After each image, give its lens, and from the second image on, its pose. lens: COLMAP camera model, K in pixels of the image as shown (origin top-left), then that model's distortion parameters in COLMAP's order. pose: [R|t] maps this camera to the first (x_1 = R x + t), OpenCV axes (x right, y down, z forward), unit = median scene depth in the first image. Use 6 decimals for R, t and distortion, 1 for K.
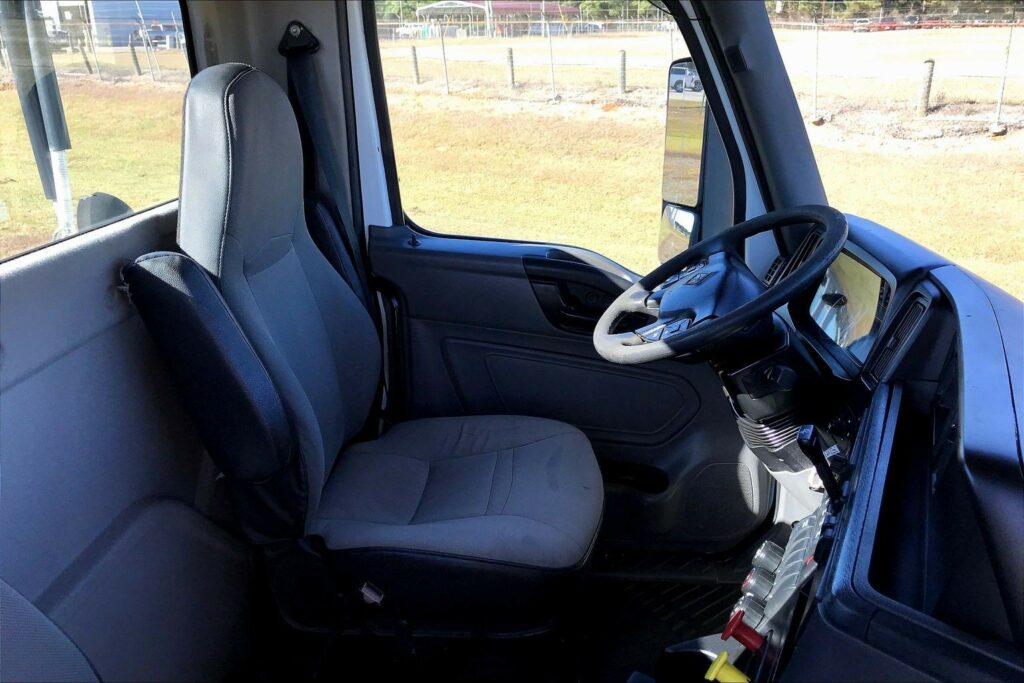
lens RADIAL K [[838.5, 0, 487.4], [0, 838.5, 324.4], [0, 0, 1]] dist [0.012857, 0.002529]
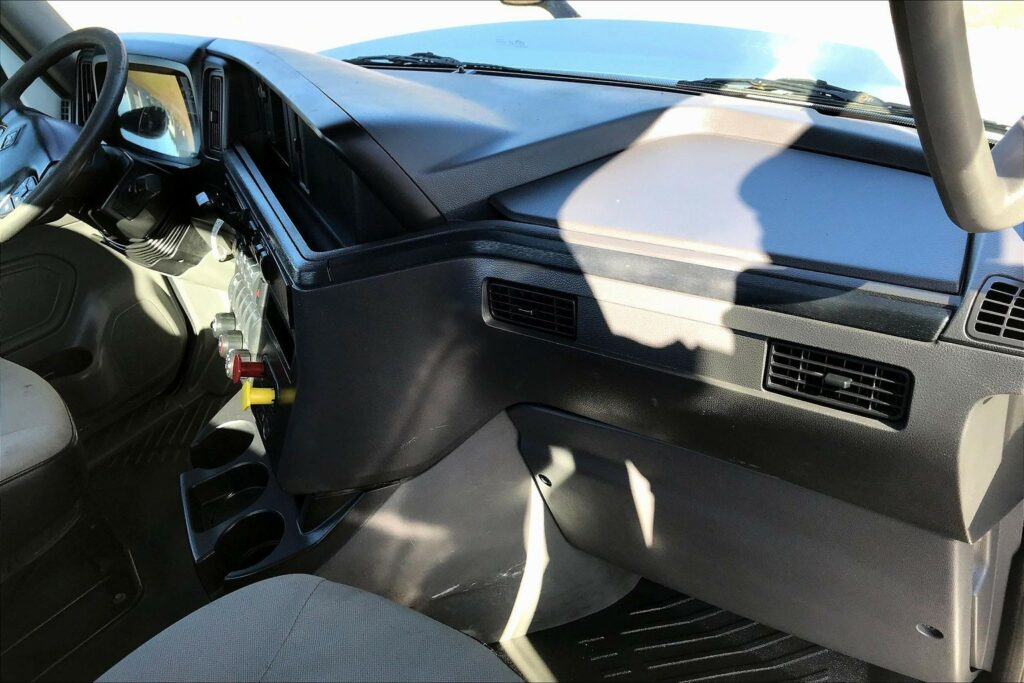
lens RADIAL K [[838.5, 0, 487.4], [0, 838.5, 324.4], [0, 0, 1]] dist [0.012857, 0.002529]
pose [[0.611796, -0.517992, 0.597821, -0.117207], [0.404823, 0.854324, 0.325958, 0.037503], [-0.679576, 0.042593, 0.732367, -0.086996]]
